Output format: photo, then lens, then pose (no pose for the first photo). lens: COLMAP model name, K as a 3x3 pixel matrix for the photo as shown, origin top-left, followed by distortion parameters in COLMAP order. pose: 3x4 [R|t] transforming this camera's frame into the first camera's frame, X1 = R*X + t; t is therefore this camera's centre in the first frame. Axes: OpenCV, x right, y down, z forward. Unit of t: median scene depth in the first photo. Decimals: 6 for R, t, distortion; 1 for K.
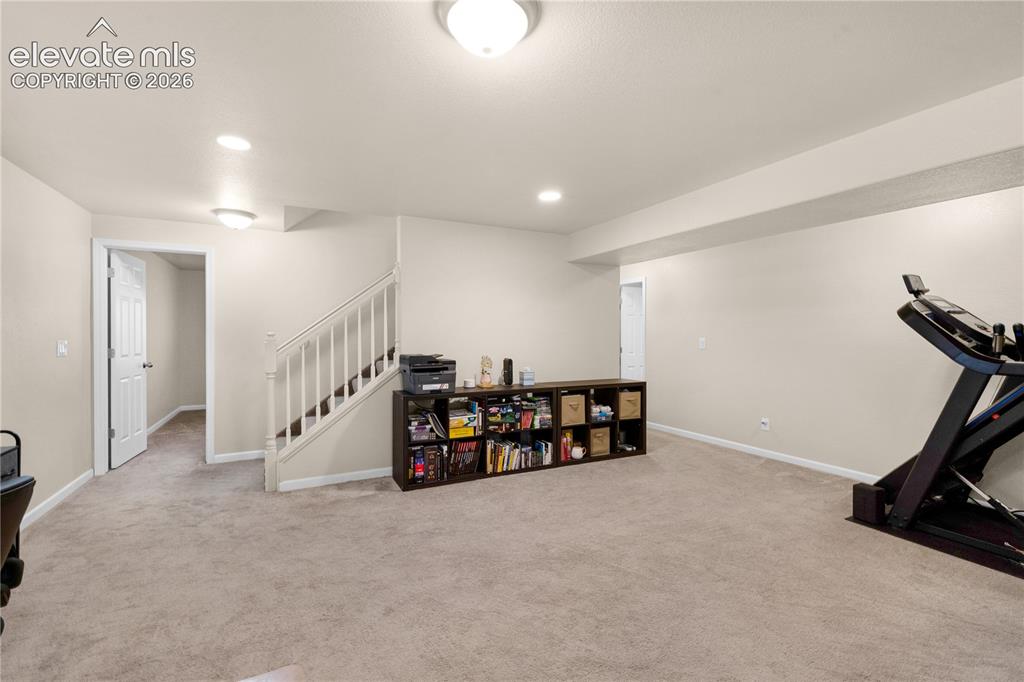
lens RADIAL K [[443.0, 0, 497.7], [0, 443.0, 334.5], [0, 0, 1]] dist [0.000541, -0.000089]
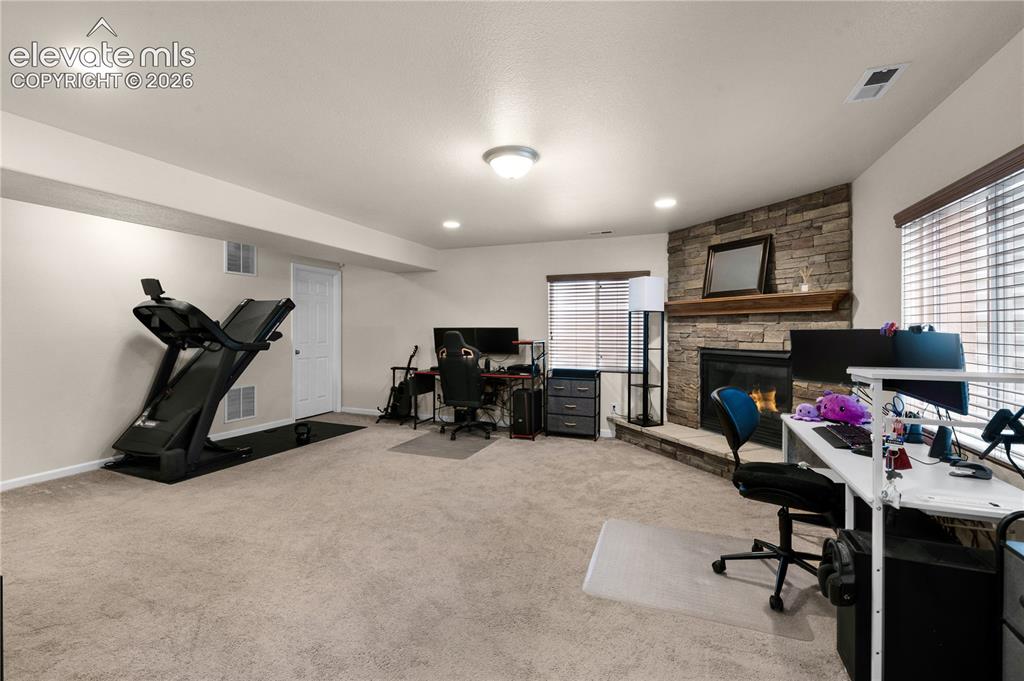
lens RADIAL K [[448.5, 0, 510.9], [0, 448.5, 319.8], [0, 0, 1]] dist [-0.000375, -0.000619]
pose [[-0.665914, 0.008176, 0.745983, -0.547112], [0.000268, 0.999942, -0.010720, -0.002087], [-0.746028, -0.006939, -0.665878, 0.881242]]
